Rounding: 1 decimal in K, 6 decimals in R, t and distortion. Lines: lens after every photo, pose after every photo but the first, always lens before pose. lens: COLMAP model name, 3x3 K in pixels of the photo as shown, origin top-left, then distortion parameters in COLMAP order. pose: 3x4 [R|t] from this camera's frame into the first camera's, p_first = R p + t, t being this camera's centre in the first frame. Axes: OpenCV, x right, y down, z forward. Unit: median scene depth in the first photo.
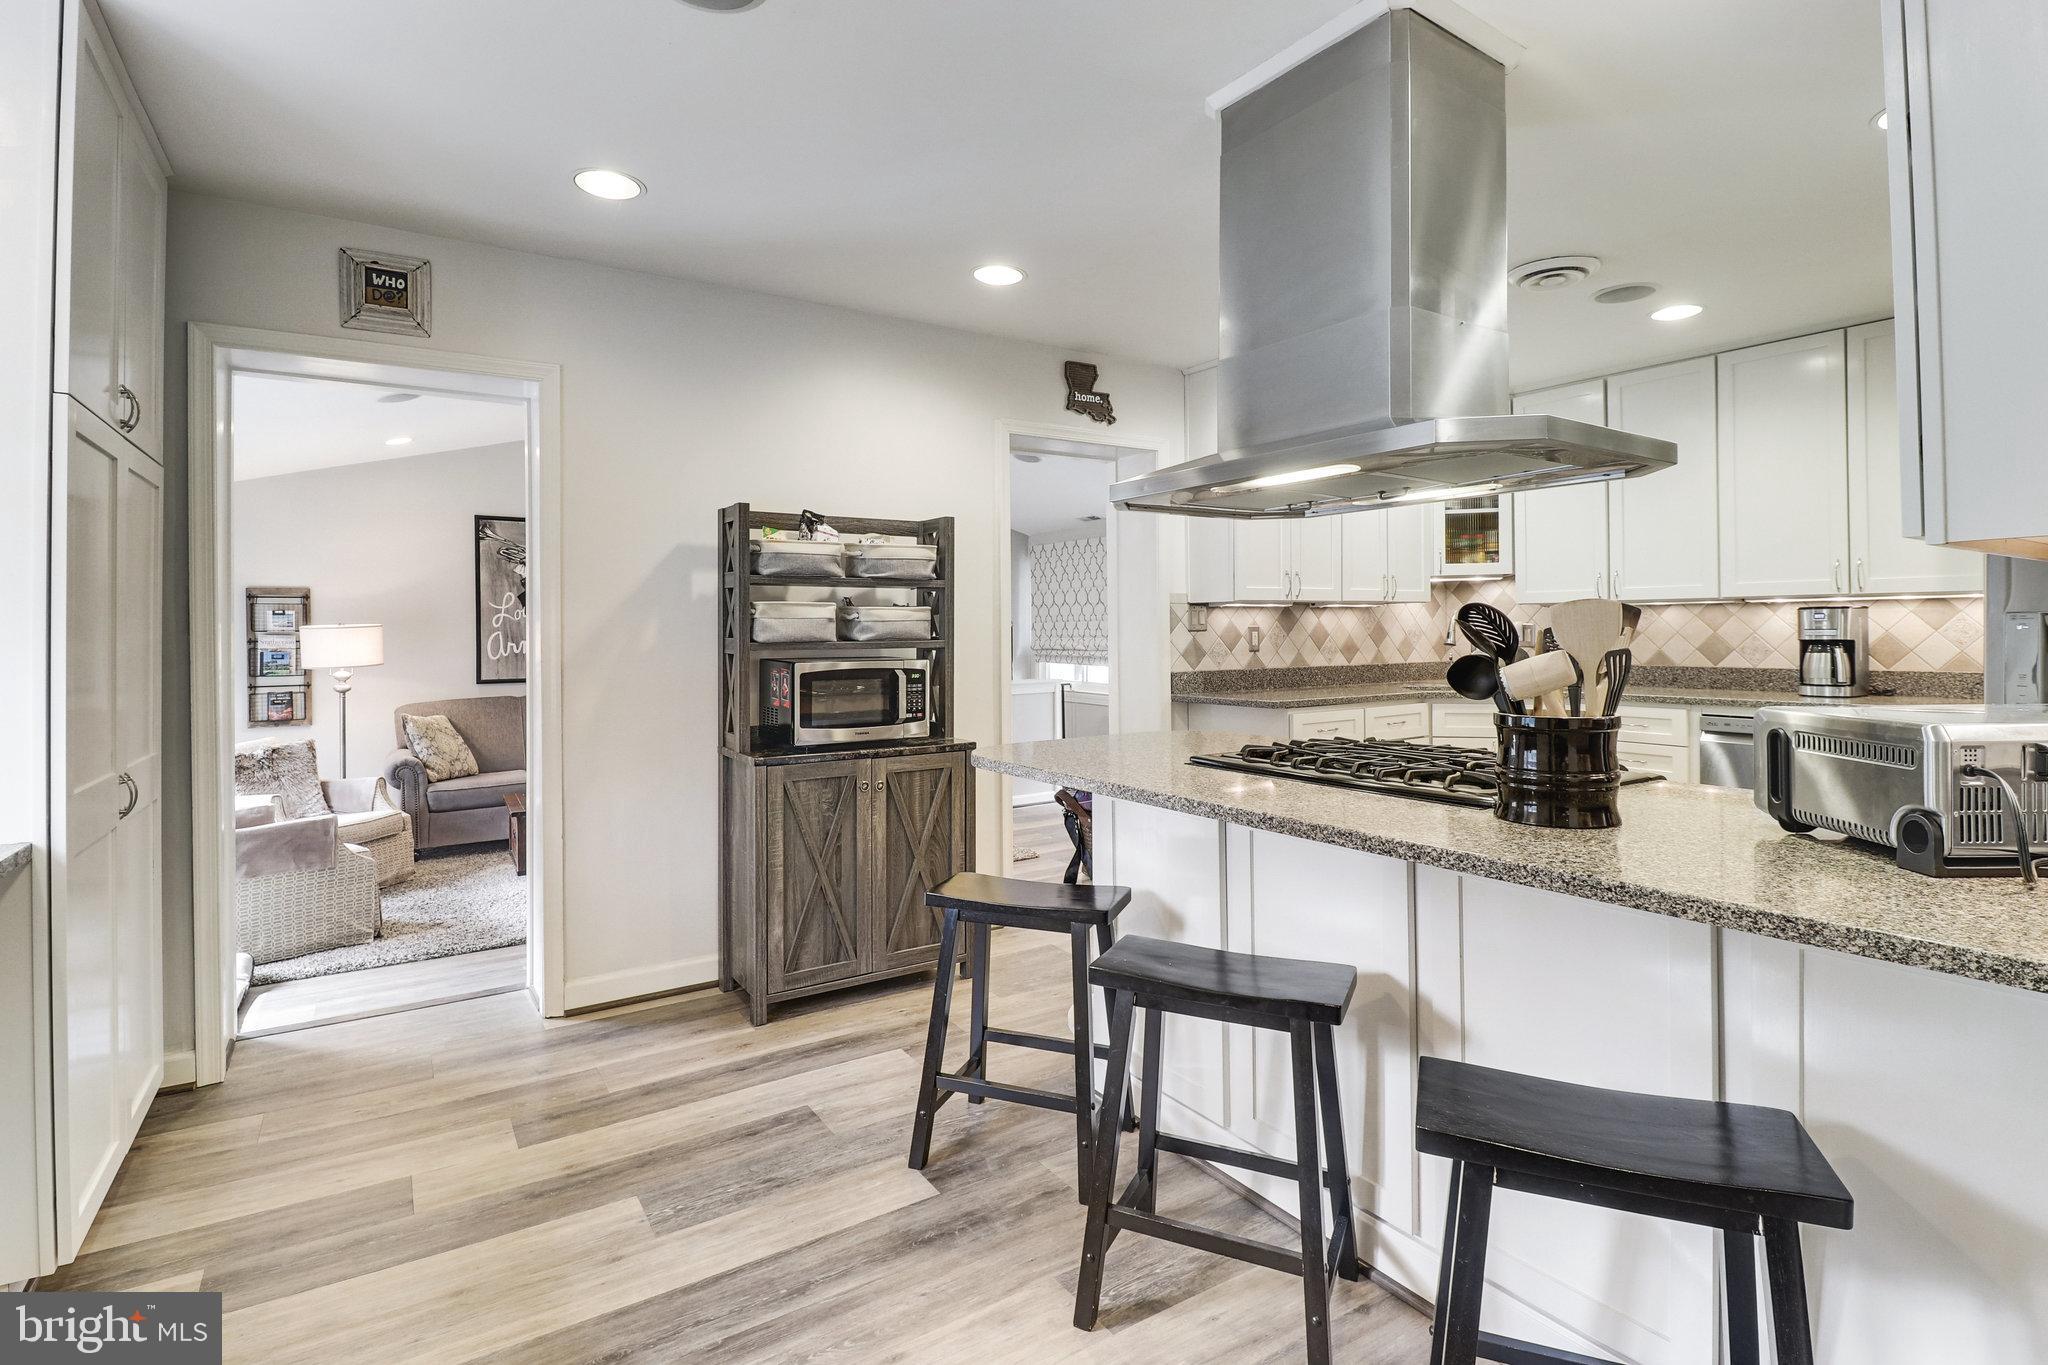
lens RADIAL K [[982.4, 0, 1055.7], [0, 982.4, 634.7], [0, 0, 1]] dist [-0.003364, -0.007343]
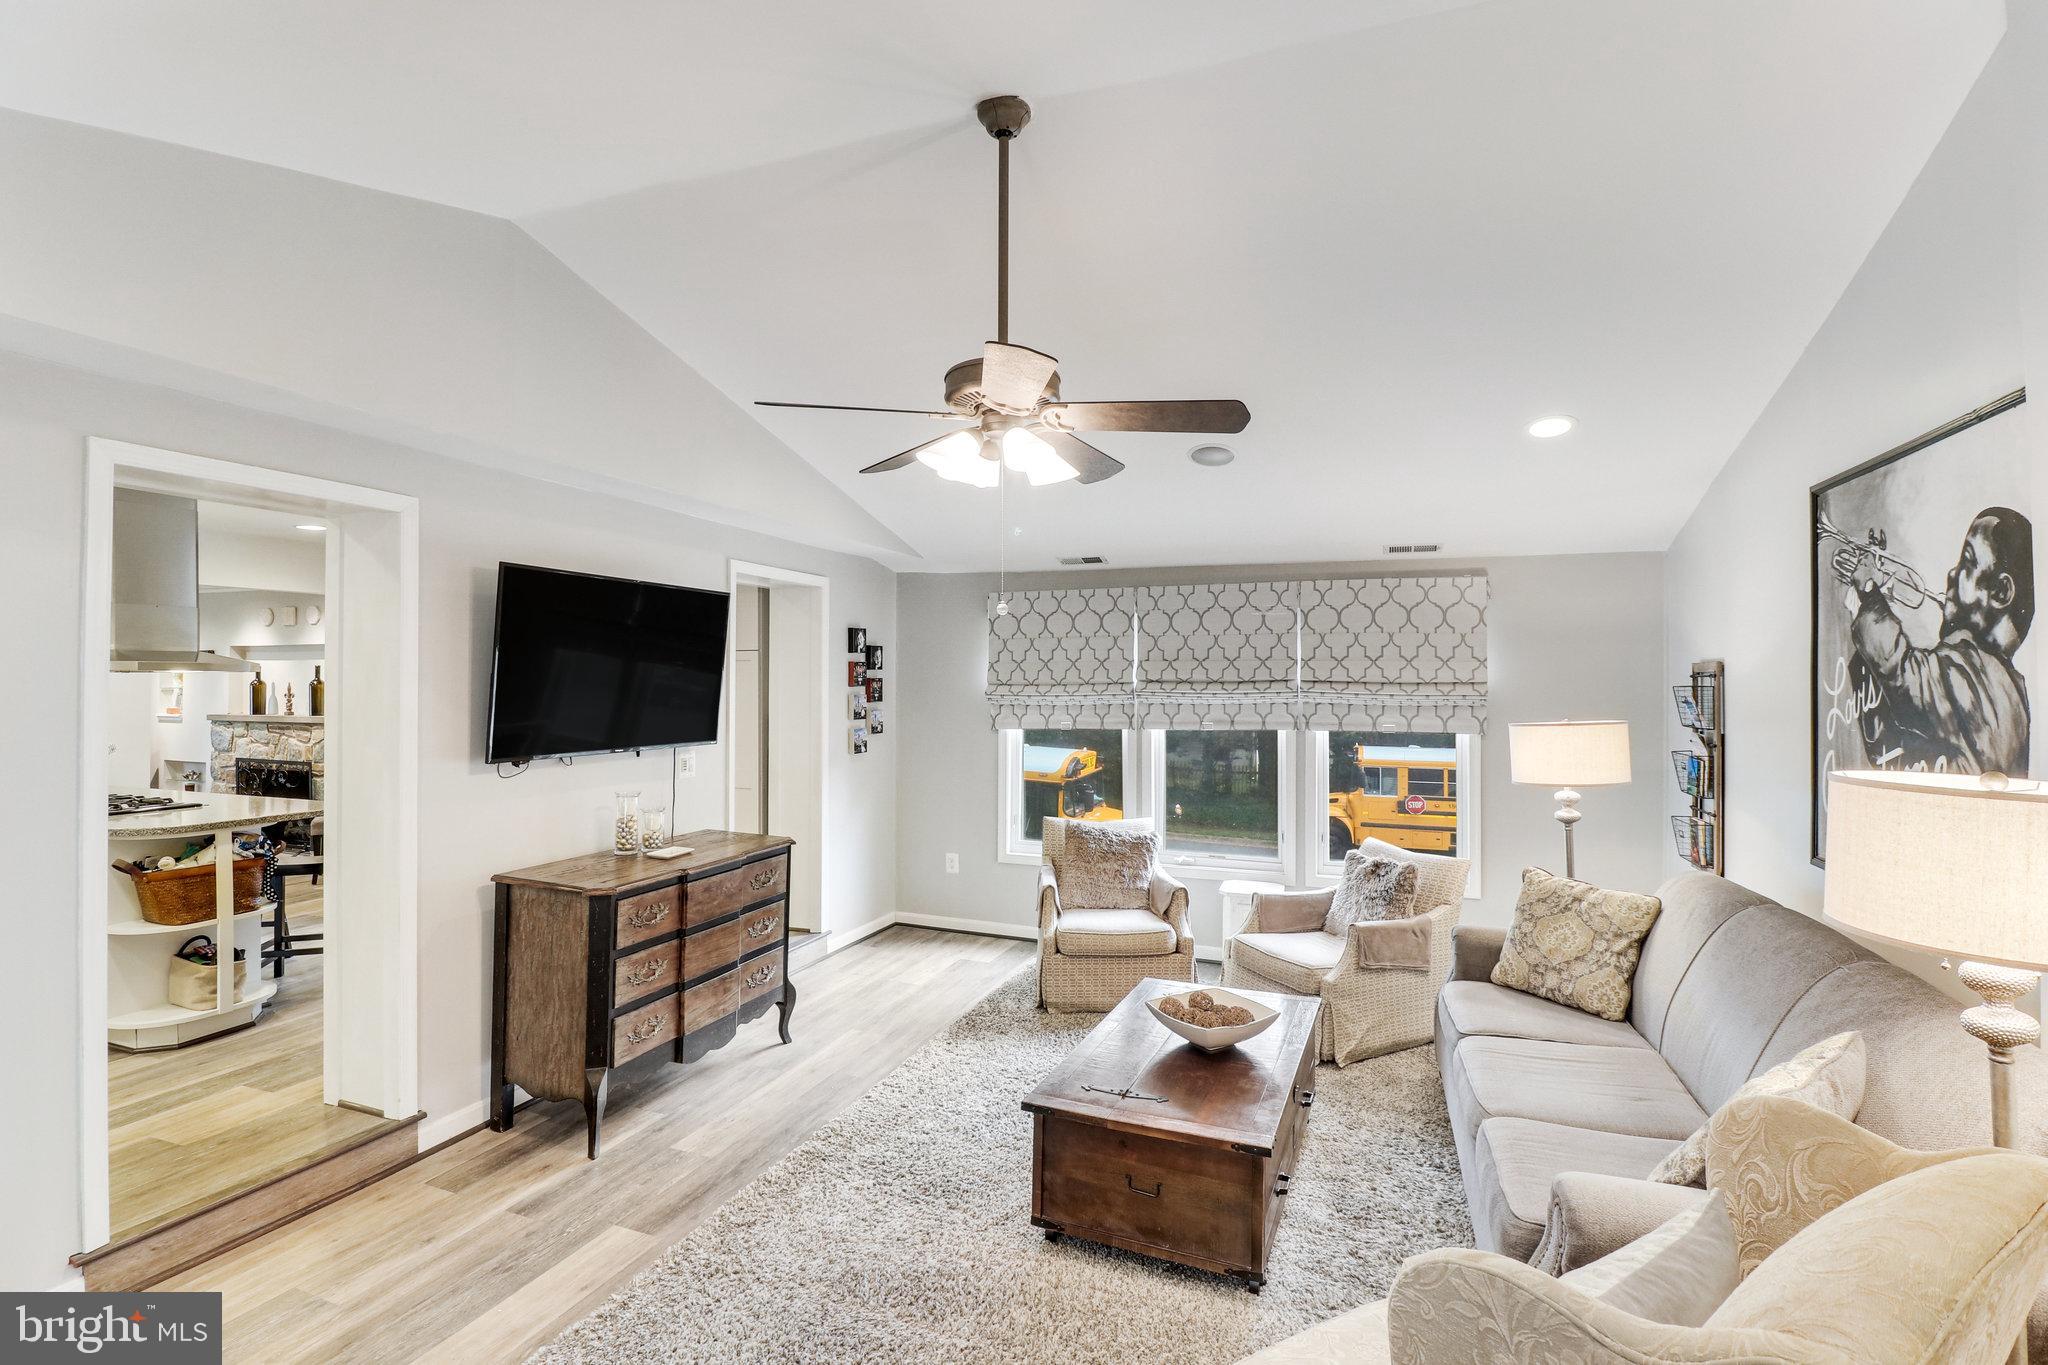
lens RADIAL K [[982.4, 0, 1023.3], [0, 982.4, 671.2], [0, 0, 1]] dist [-0.003364, -0.007343]
pose [[-0.825576, 0.005440, -0.564265, -0.063121], [0.007321, 0.999973, -0.001071, -0.067351], [0.564244, -0.005015, -0.825593, 1.953150]]
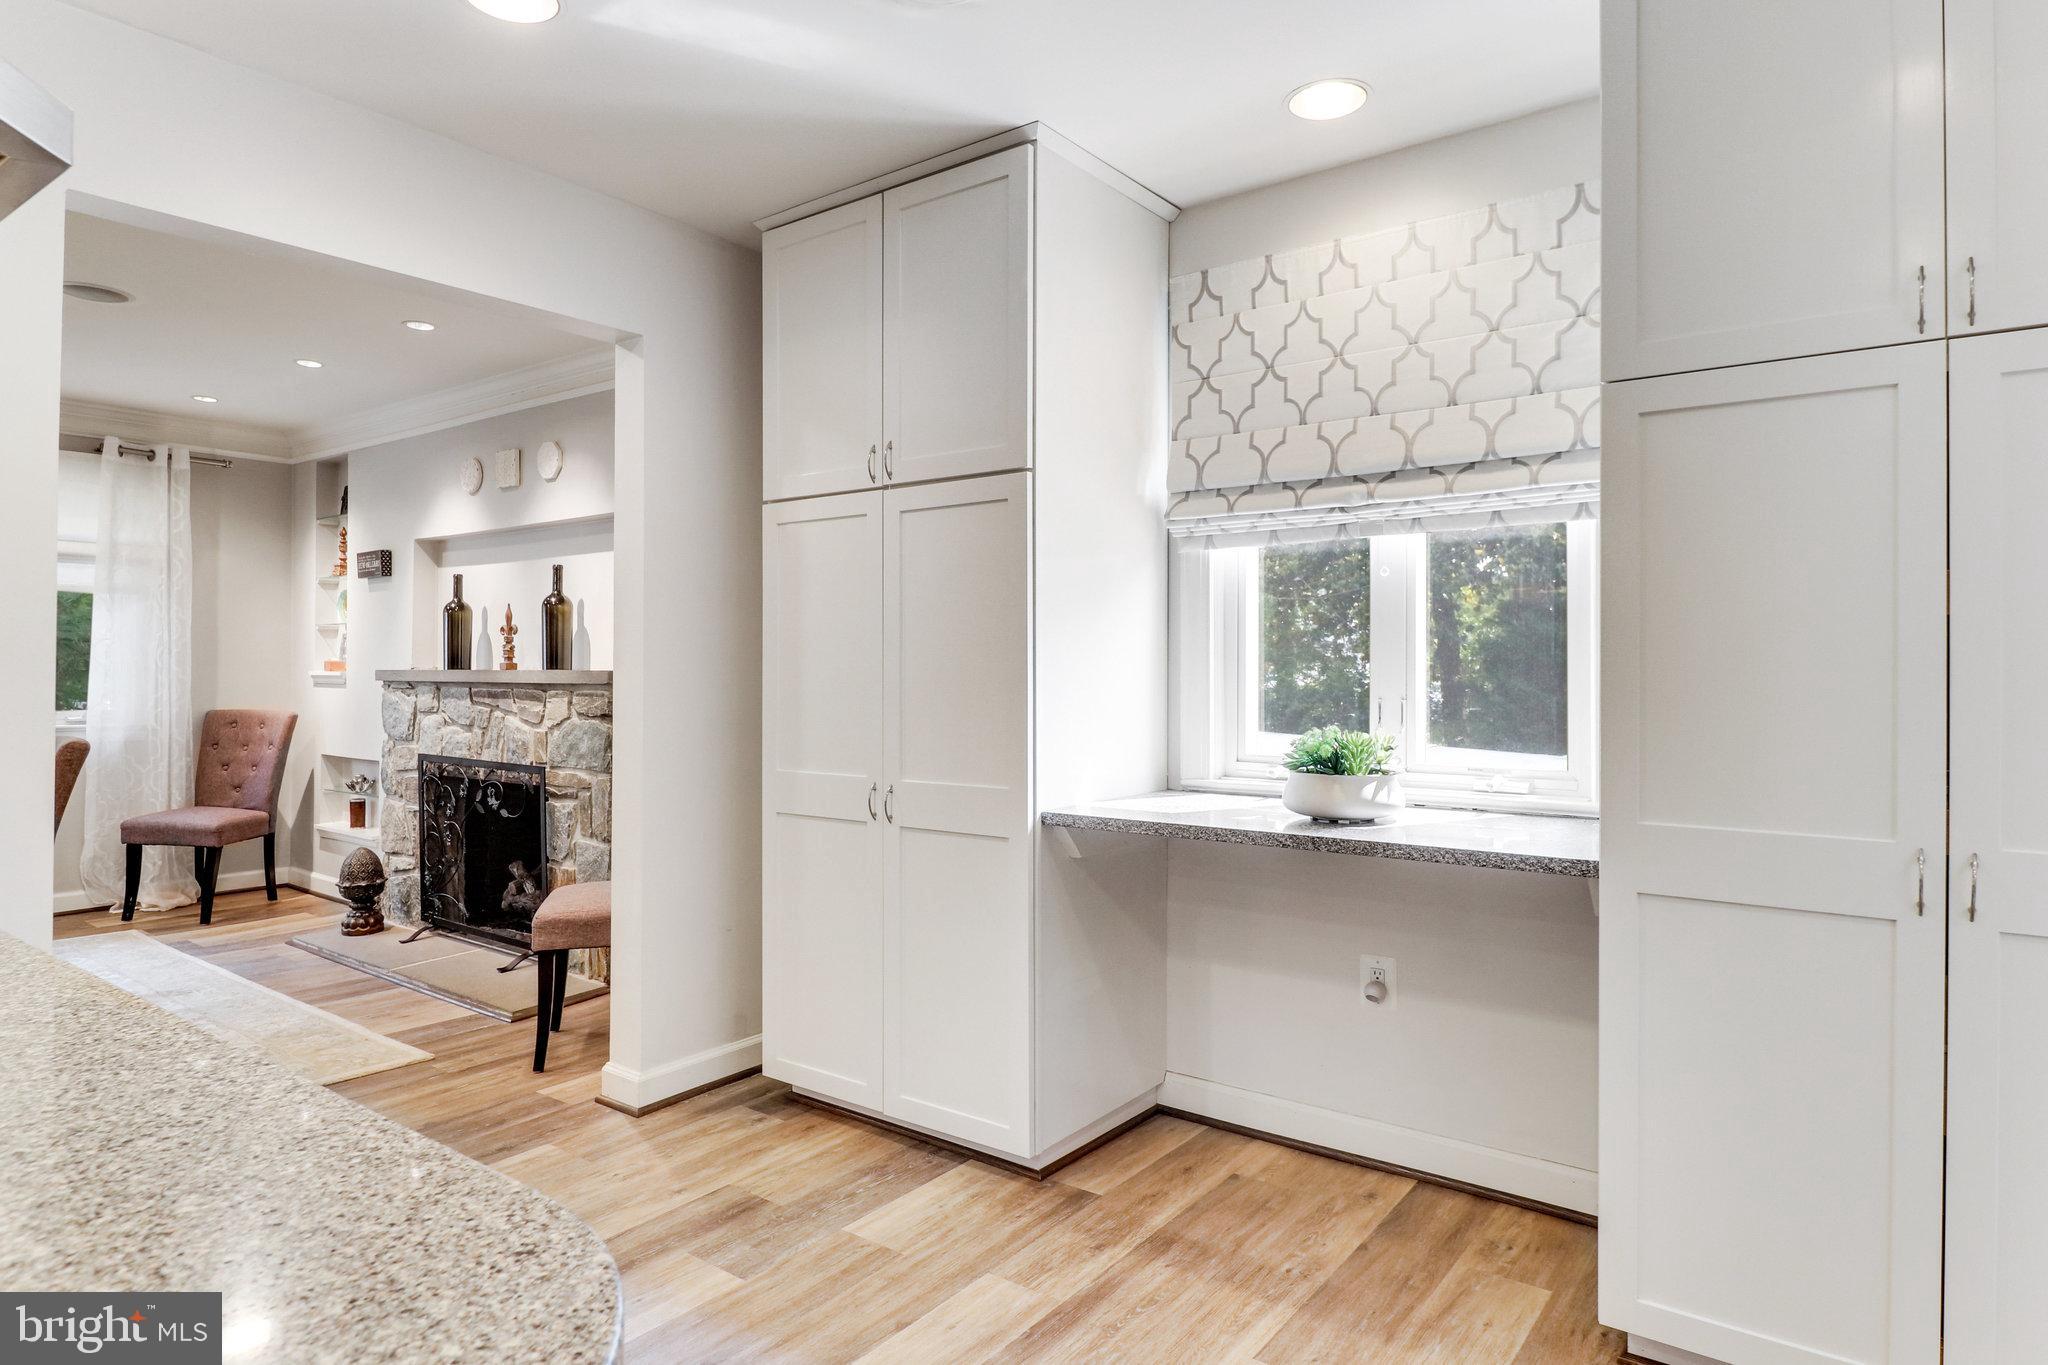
lens RADIAL K [[1169.5, 0, 1025.2], [0, 1169.5, 675.9], [0, 0, 1]] dist [-0.012796, 0.000005]
pose [[-0.945215, 0.003956, -0.326424, -0.058641], [0.002138, 0.999980, 0.005927, 0.009621], [0.326441, 0.004904, -0.945205, 0.726975]]
